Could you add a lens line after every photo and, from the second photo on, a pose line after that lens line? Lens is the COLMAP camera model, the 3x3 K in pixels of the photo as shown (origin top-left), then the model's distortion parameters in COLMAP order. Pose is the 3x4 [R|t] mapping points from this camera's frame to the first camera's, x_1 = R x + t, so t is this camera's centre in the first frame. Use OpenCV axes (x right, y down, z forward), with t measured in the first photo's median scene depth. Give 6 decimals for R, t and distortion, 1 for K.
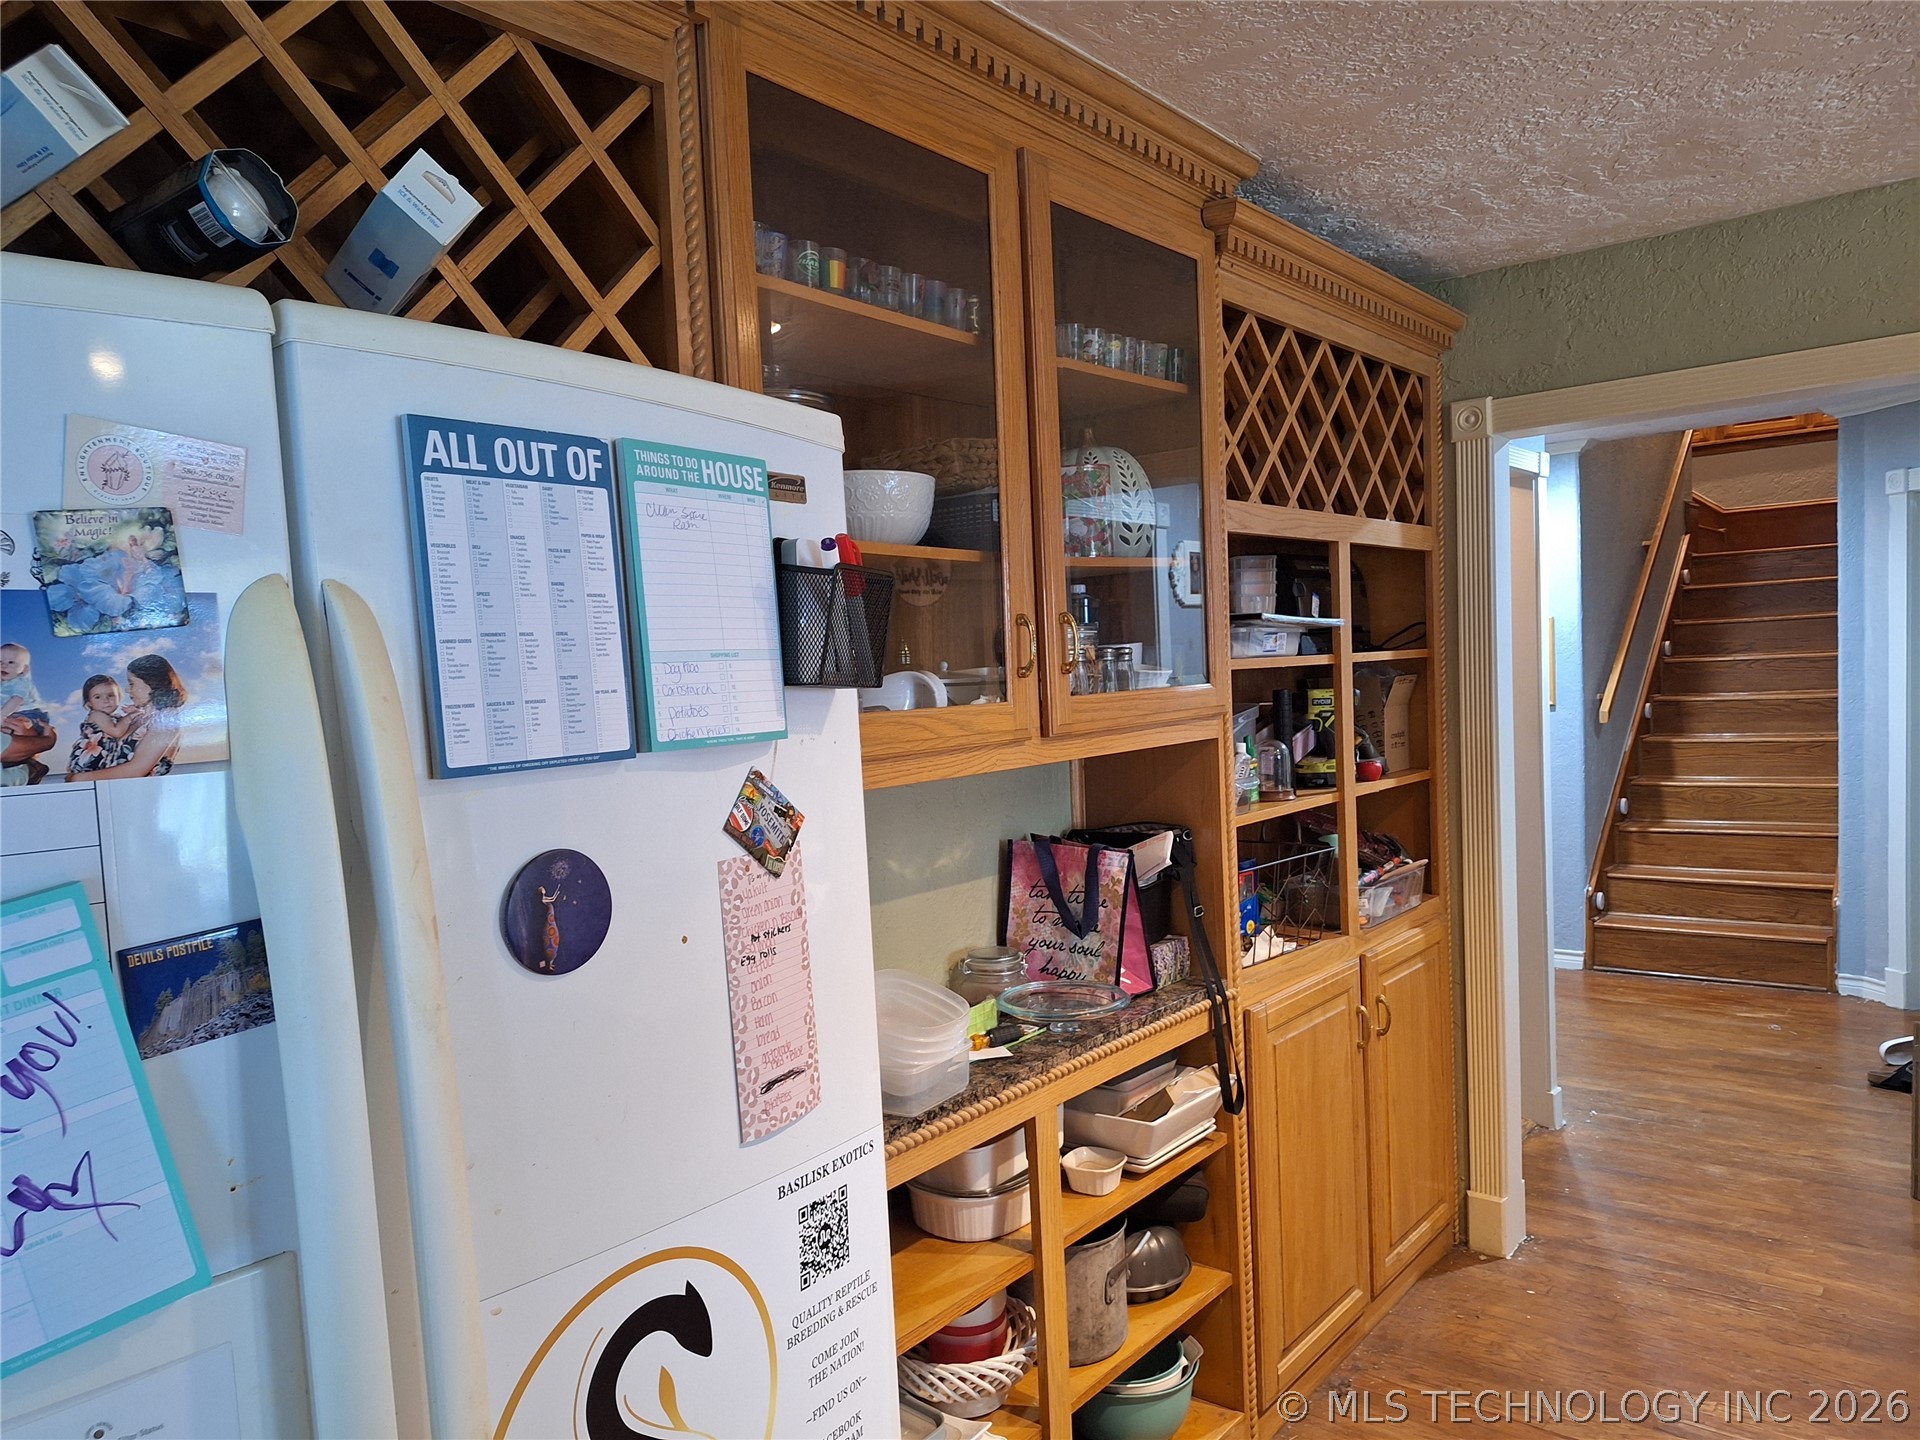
lens RADIAL K [[1353.3, 0, 960.0], [0, 1353.3, 720.1], [0, 0, 1]] dist [0.010692, -0.001560]
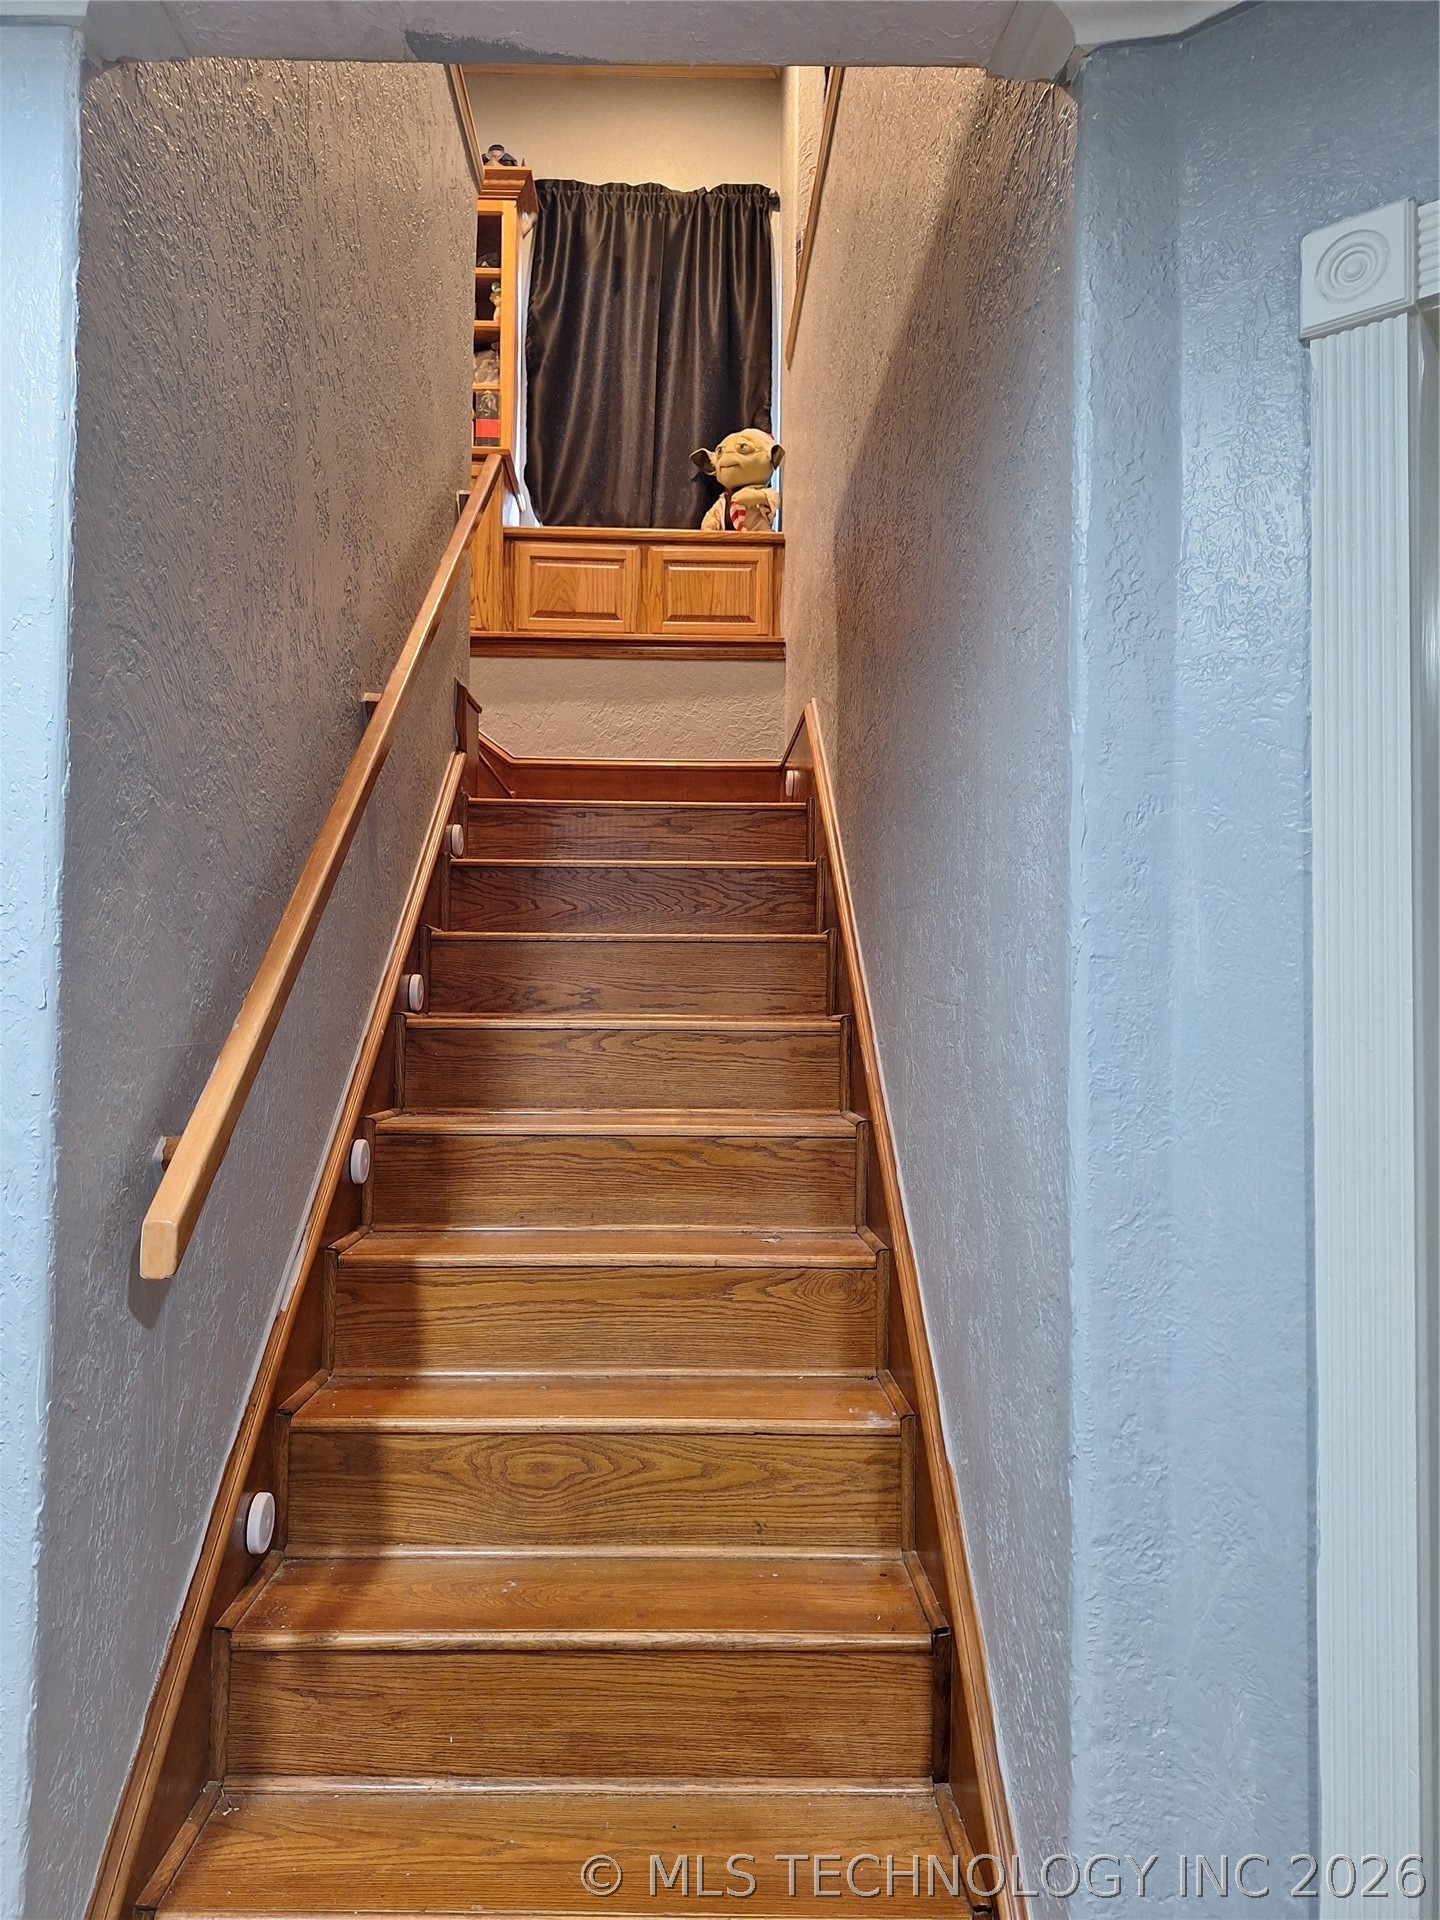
lens RADIAL K [[1353.3, 0, 716.7], [0, 1353.3, 958.8], [0, 0, 1]] dist [0.010692, -0.001560]
pose [[0.760644, 0.074225, 0.644912, 0.364033], [-0.016092, 0.995292, -0.095572, -0.028622], [-0.648970, 0.062318, 0.758257, 0.702848]]
